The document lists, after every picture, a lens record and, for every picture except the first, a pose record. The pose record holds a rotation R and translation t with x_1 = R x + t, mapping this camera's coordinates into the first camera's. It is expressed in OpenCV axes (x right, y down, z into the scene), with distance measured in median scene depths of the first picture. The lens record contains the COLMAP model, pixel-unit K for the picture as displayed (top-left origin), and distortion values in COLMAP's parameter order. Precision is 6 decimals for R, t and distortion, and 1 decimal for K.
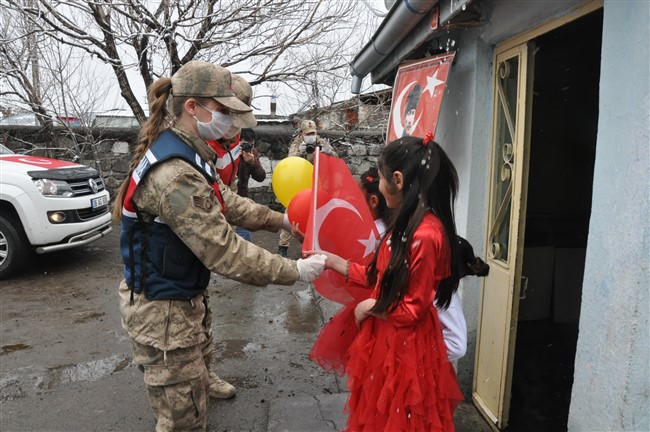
lens RADIAL K [[508.6, 0, 325.0], [0, 508.6, 216.0], [0, 0, 1]] dist [-0.174561, 0.123314]
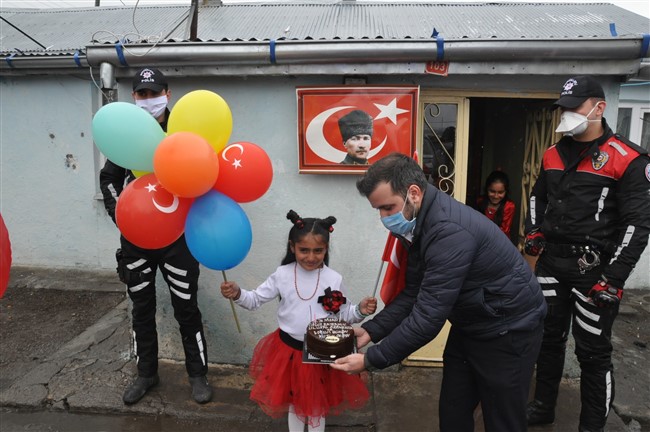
lens RADIAL K [[508.6, 0, 325.0], [0, 508.6, 216.0], [0, 0, 1]] dist [-0.174561, 0.123314]
pose [[0.167675, -0.147630, 0.974726, -0.986448], [0.119913, 0.984437, 0.128473, -0.207045], [-0.978522, 0.095340, 0.182768, 0.984183]]
